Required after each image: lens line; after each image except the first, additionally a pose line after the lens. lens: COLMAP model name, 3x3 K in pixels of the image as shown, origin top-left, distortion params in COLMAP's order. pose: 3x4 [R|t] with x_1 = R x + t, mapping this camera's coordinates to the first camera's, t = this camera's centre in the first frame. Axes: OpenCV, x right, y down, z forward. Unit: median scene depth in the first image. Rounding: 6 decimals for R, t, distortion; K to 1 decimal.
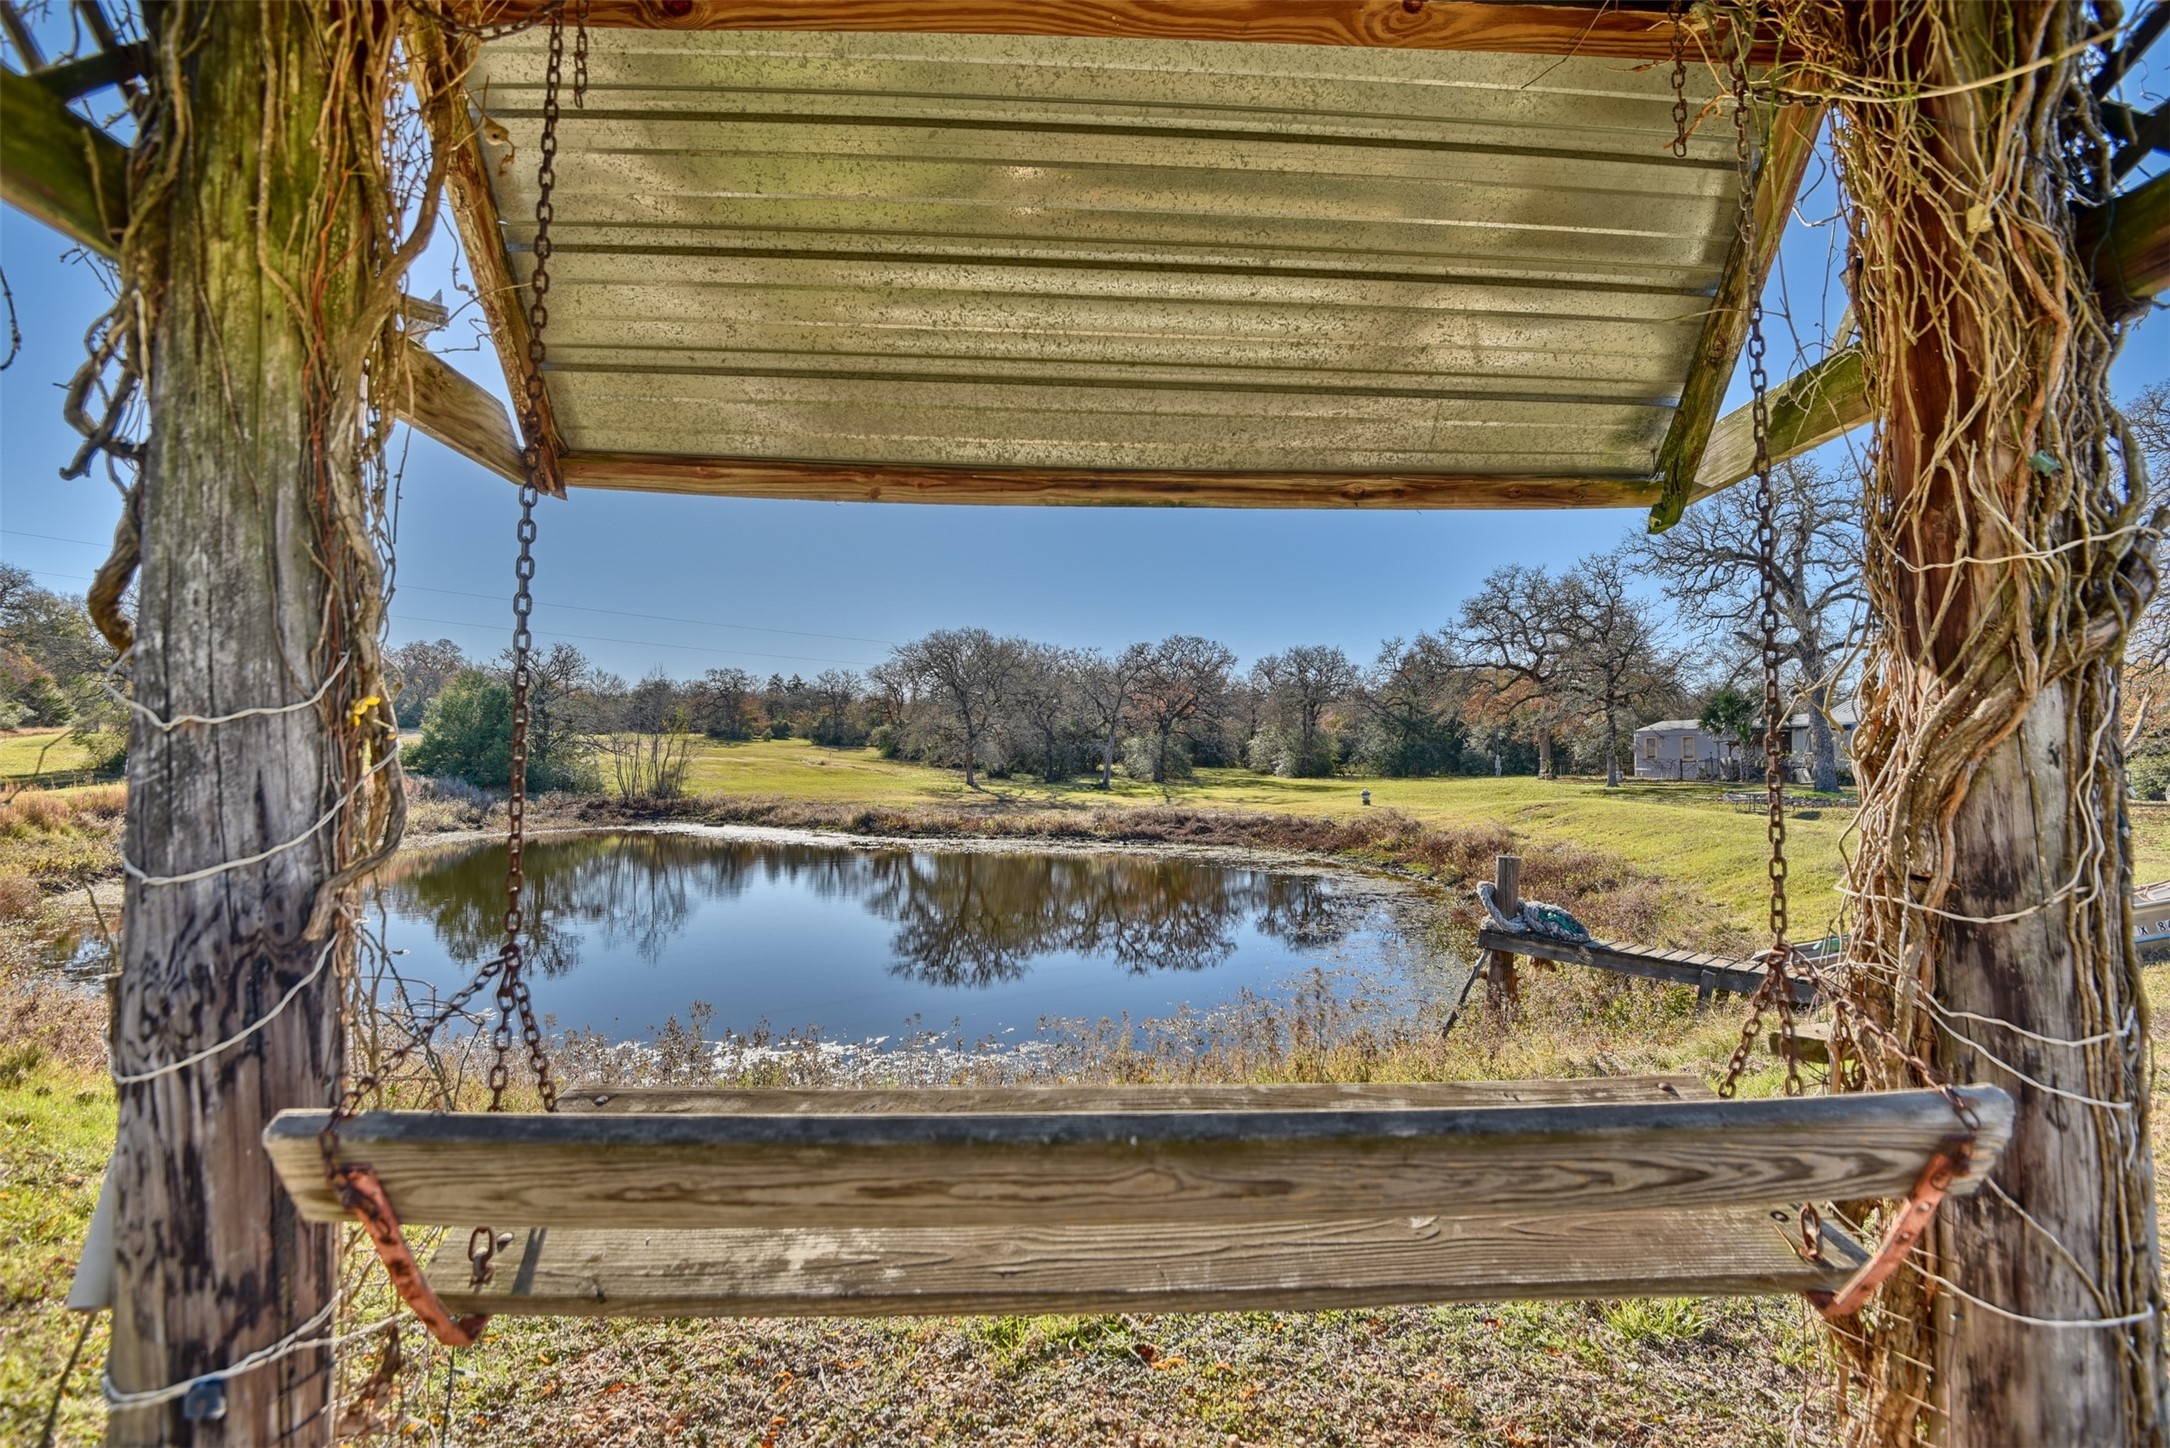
lens RADIAL K [[993.5, 0, 1079.3], [0, 993.5, 731.6], [0, 0, 1]] dist [-0.001860, -0.000142]
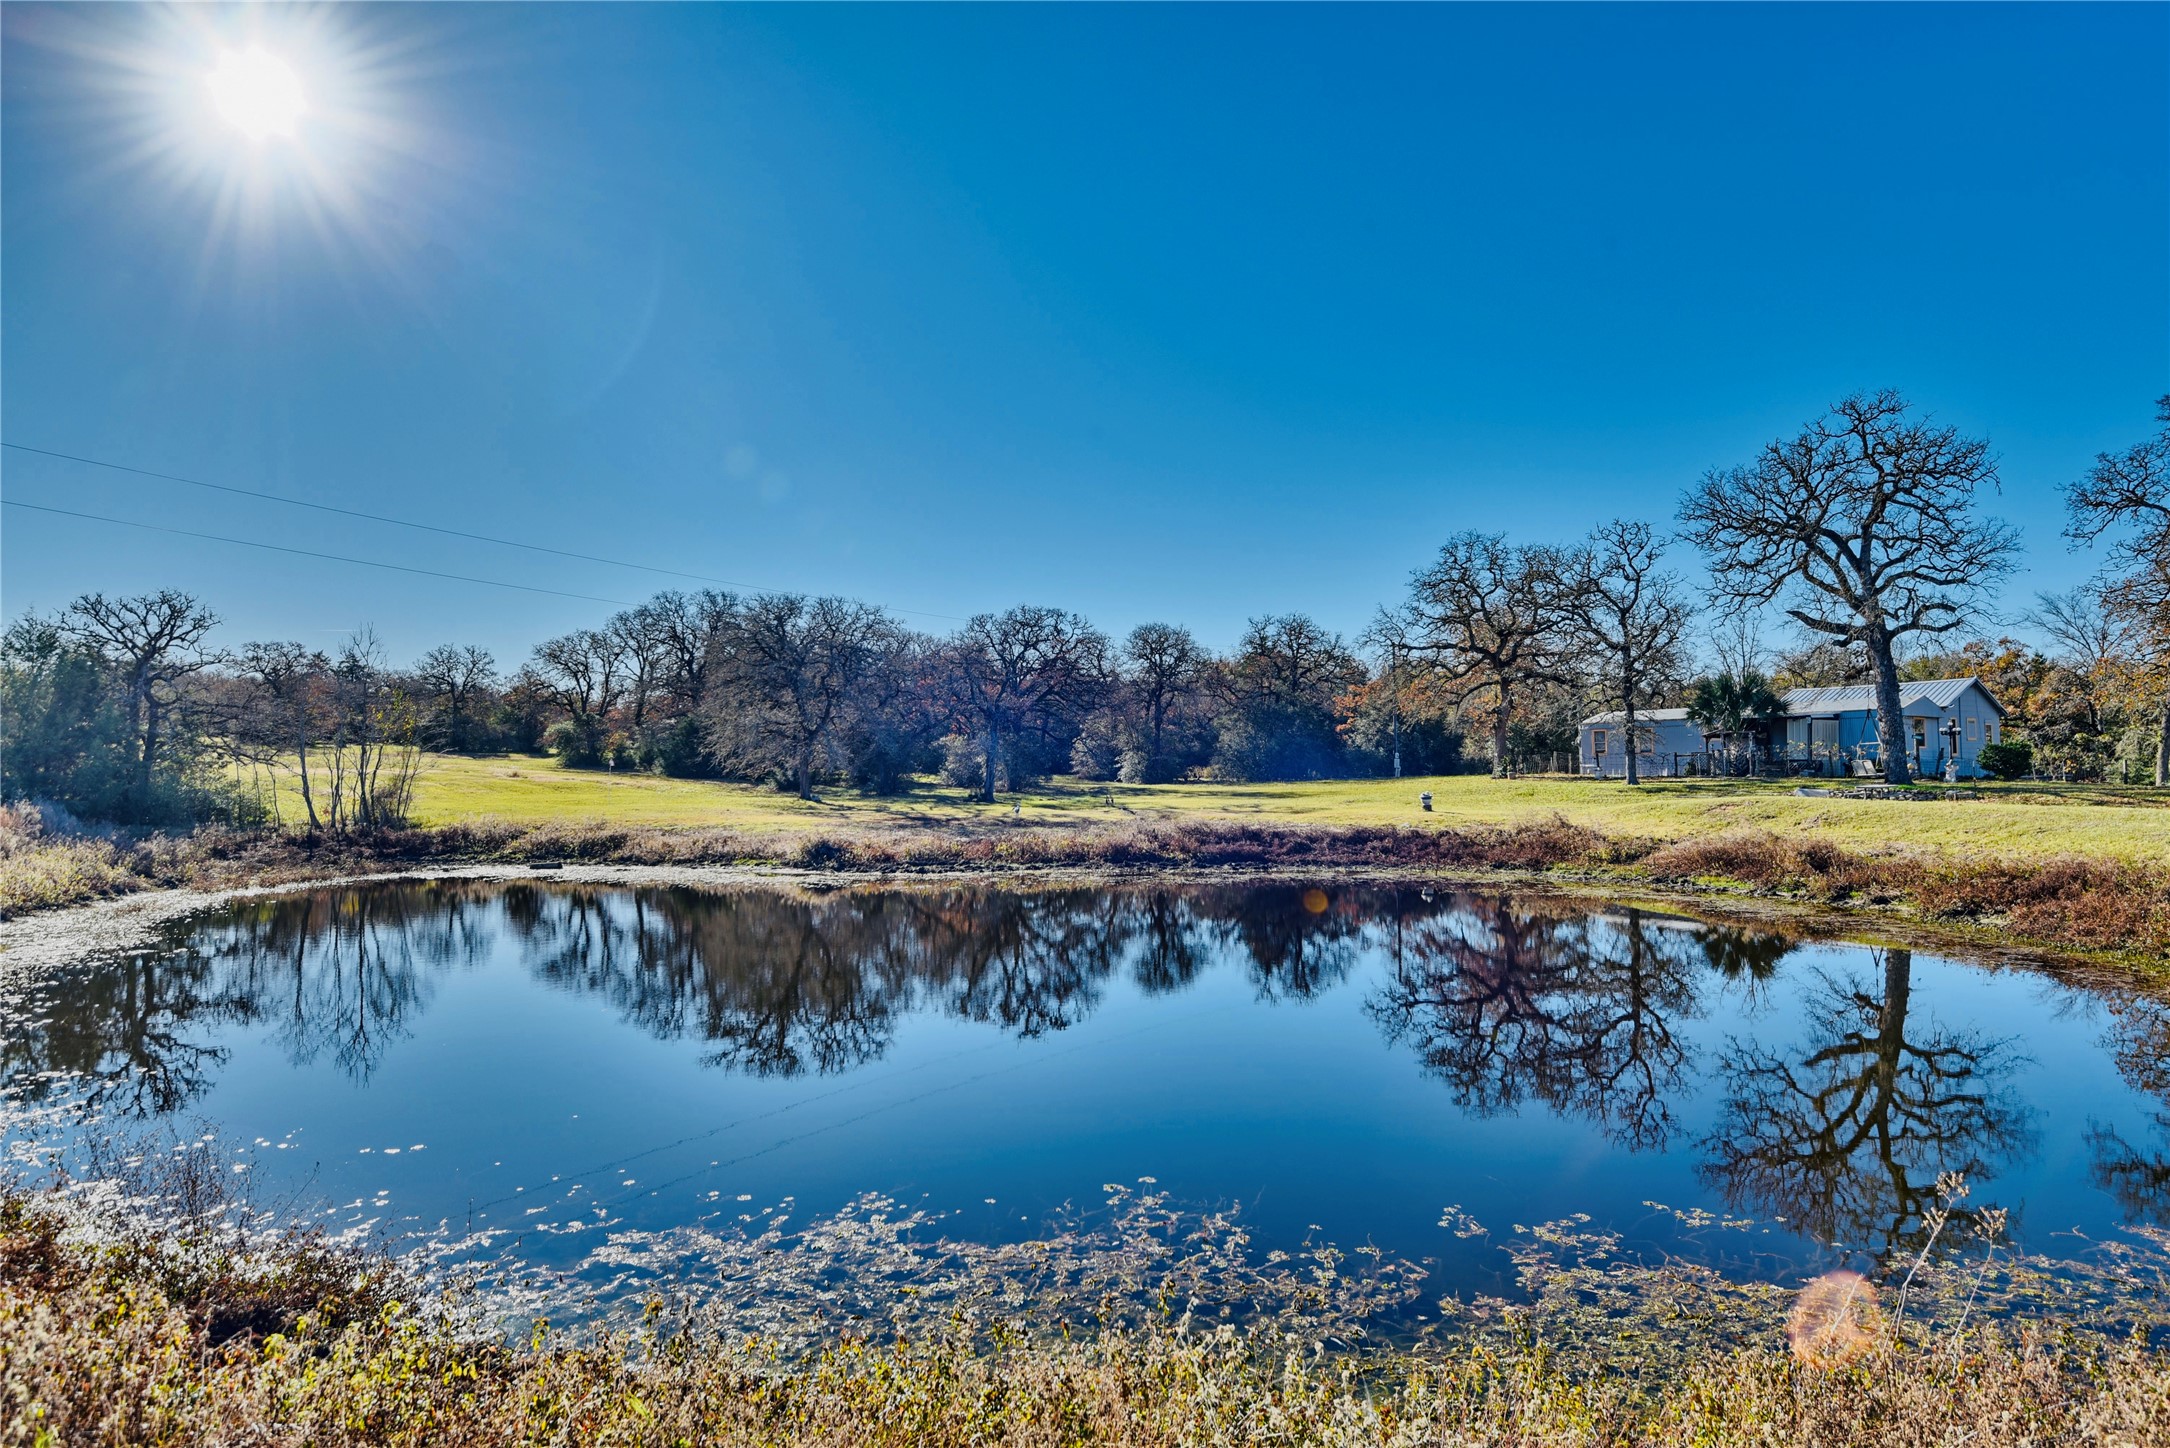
lens RADIAL K [[1212.3, 0, 1091.3], [0, 1212.3, 729.7], [0, 0, 1]] dist [-0.001205, -0.000639]
pose [[0.956965, -0.005466, 0.290152, -0.184216], [0.005709, 0.999984, 0.000007, 0.003192], [-0.290147, 0.001650, 0.956981, 0.082879]]
